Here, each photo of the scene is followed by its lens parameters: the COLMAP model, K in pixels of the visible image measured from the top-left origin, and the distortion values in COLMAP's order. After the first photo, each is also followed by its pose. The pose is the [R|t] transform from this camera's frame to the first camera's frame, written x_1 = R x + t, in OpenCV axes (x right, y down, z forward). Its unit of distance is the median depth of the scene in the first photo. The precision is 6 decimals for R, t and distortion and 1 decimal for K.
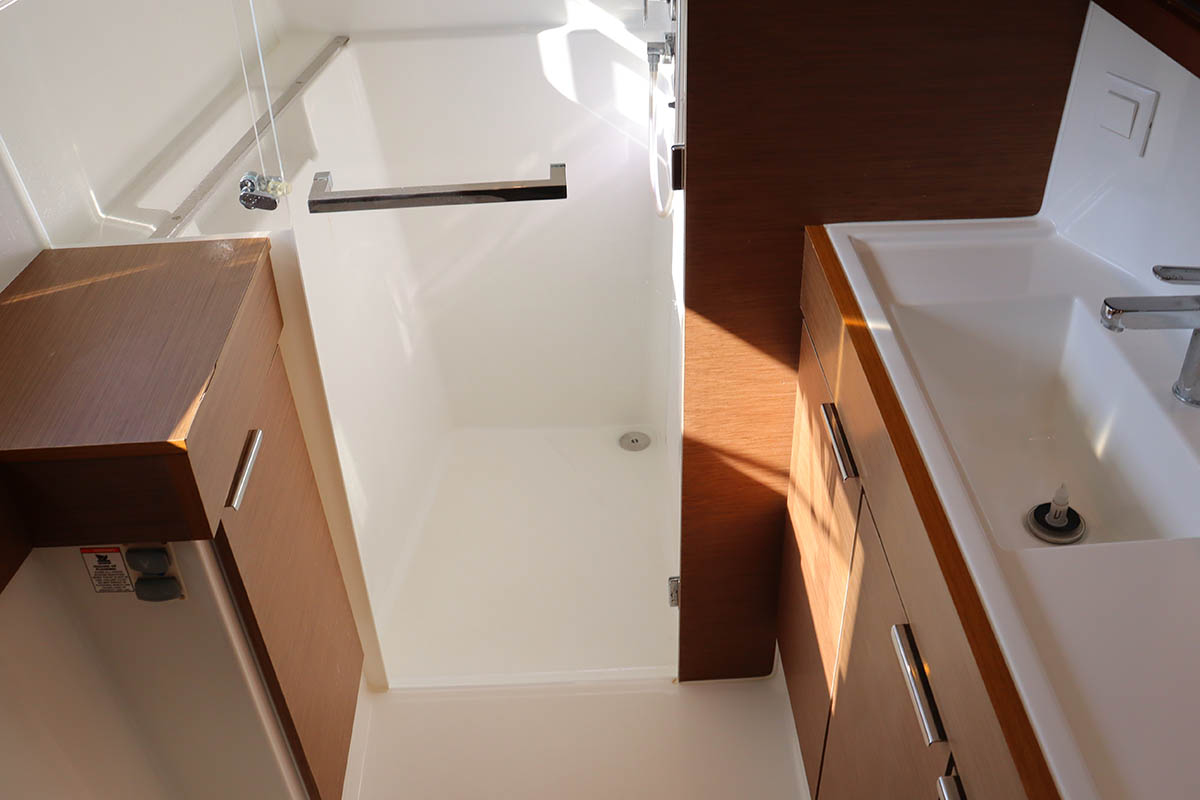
lens RADIAL K [[1187.1, 0, 601.5], [0, 1187.1, 403.5], [0, 0, 1]] dist [-0.177437, 0.184639]
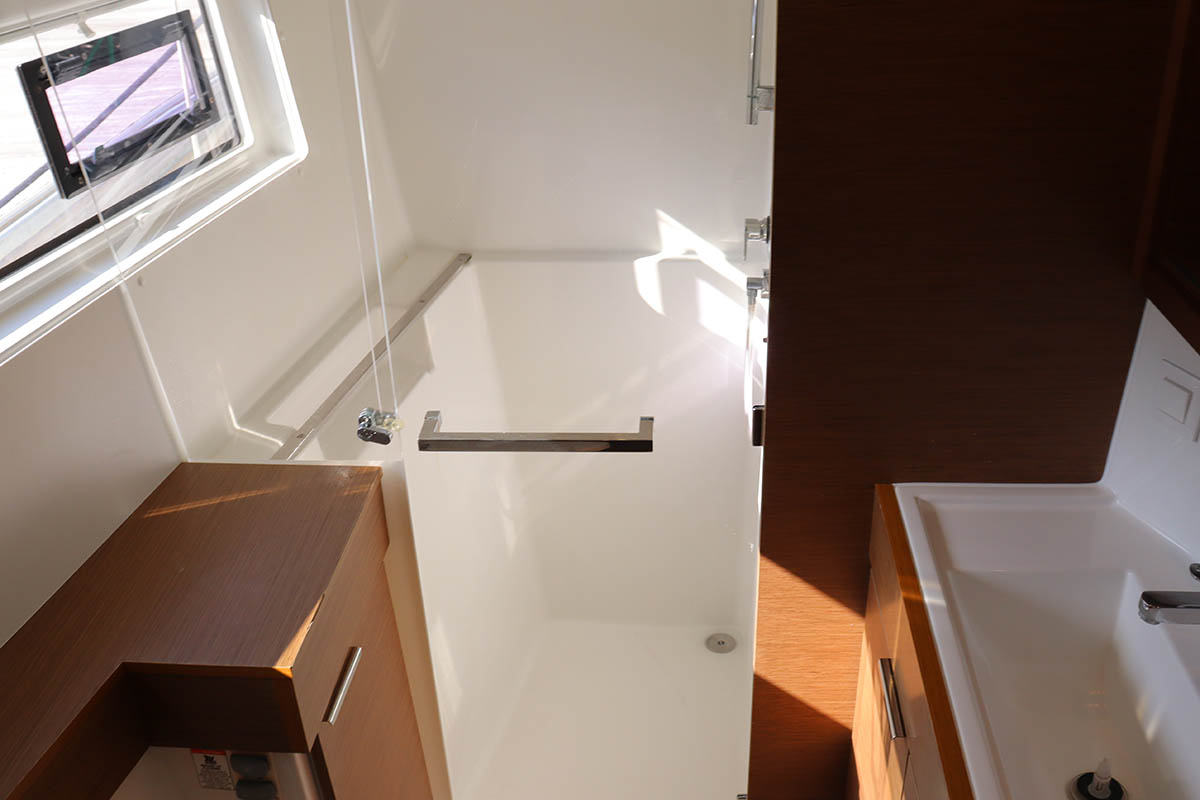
lens RADIAL K [[1187.1, 0, 601.5], [0, 1187.1, 403.5], [0, 0, 1]] dist [-0.177437, 0.184639]
pose [[0.993729, 0.050589, -0.099714, 0.029536], [-0.062516, 0.990759, -0.120368, -0.081166], [0.092703, 0.125847, 0.987709, -0.086628]]
